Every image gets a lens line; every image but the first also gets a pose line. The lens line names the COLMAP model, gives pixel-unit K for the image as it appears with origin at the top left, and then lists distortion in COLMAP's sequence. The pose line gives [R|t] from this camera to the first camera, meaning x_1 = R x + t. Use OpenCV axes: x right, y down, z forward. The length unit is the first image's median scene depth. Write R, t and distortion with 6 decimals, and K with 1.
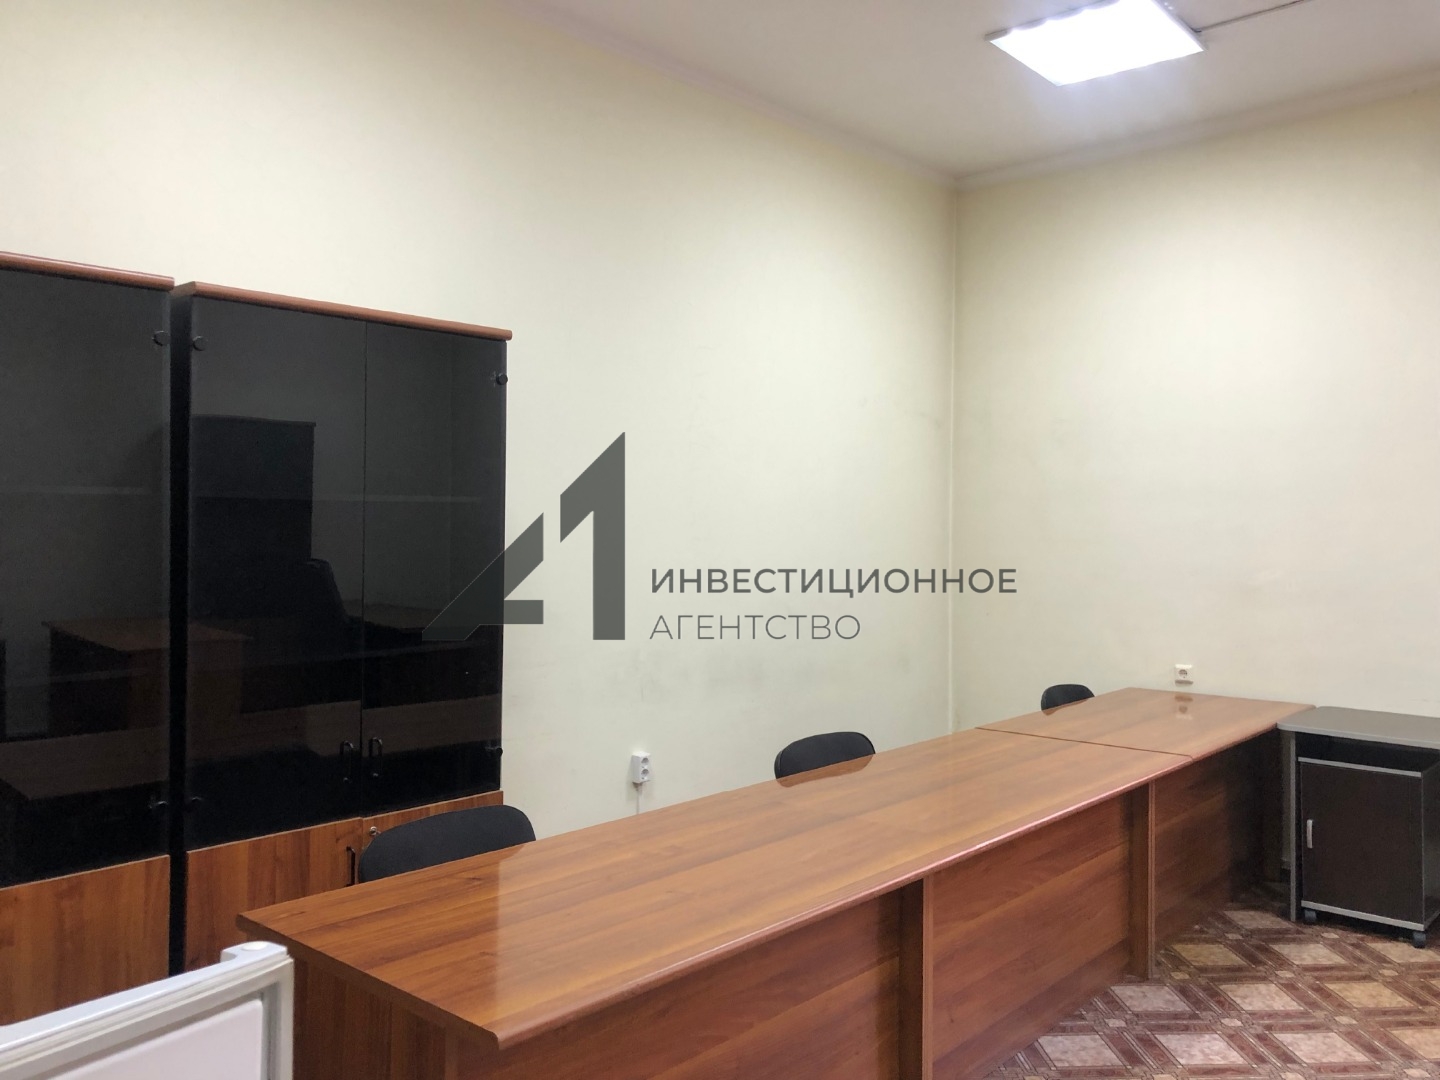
lens RADIAL K [[1183.0, 0, 723.0], [0, 1183.0, 528.4], [0, 0, 1]] dist [0.010497, -0.010413]
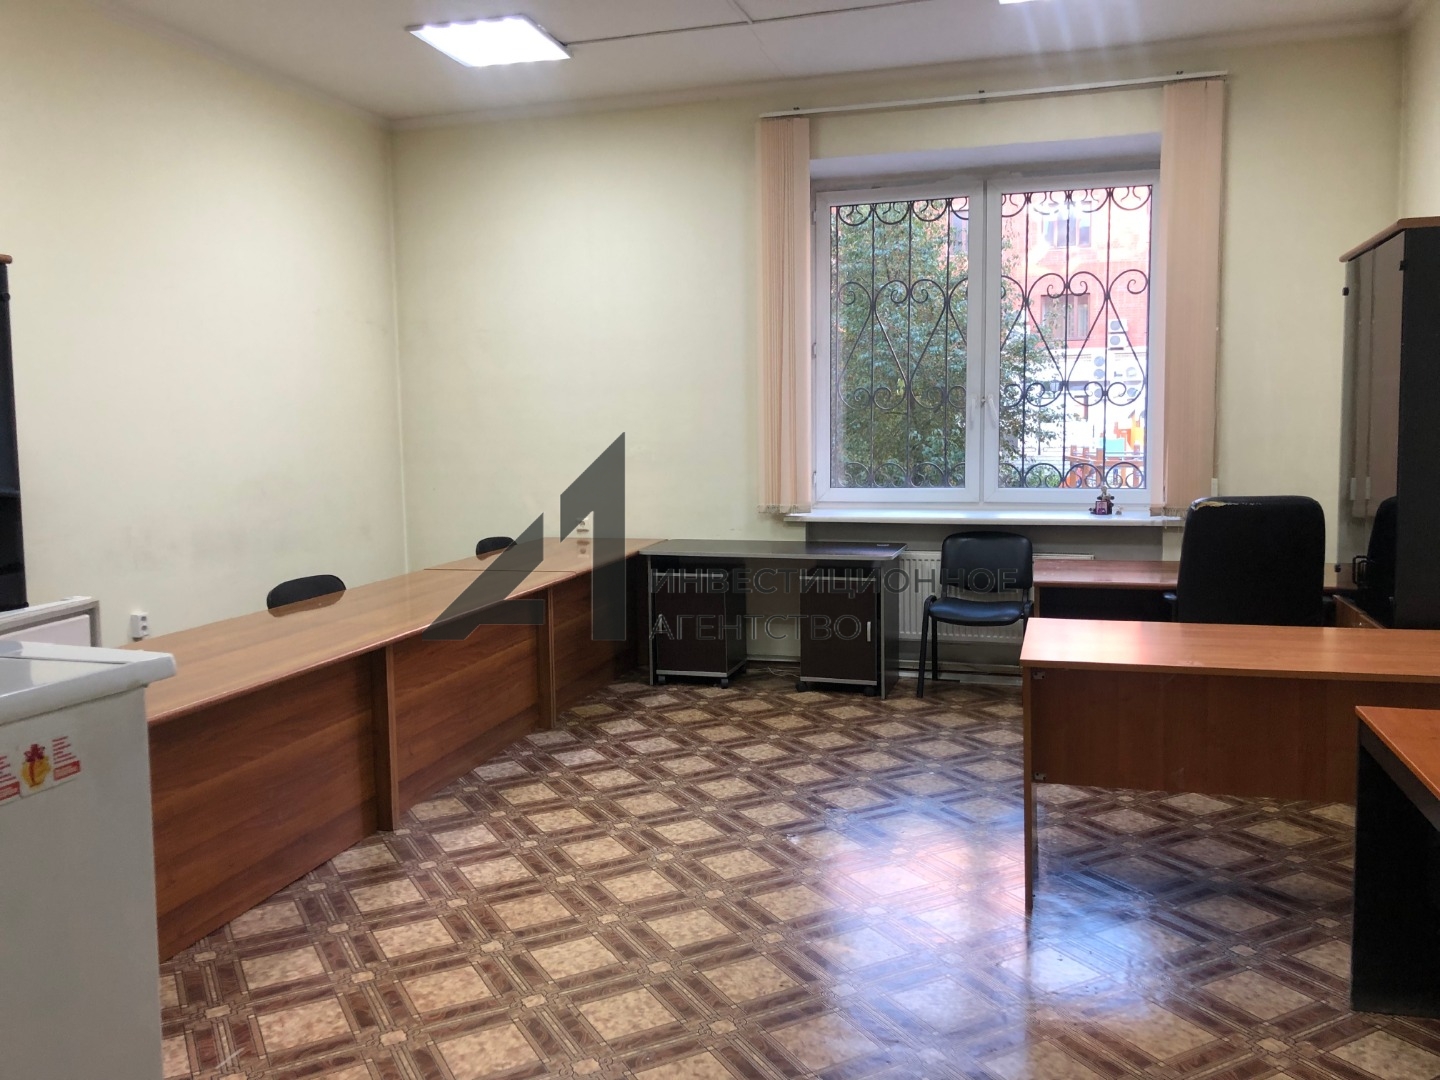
lens RADIAL K [[1183.0, 0, 723.0], [0, 1183.0, 528.4], [0, 0, 1]] dist [0.010497, -0.010413]
pose [[0.900597, -0.060401, 0.430437, -0.062883], [0.021470, 0.995270, 0.094741, 0.008396], [-0.434124, -0.076082, 0.897635, -0.400538]]
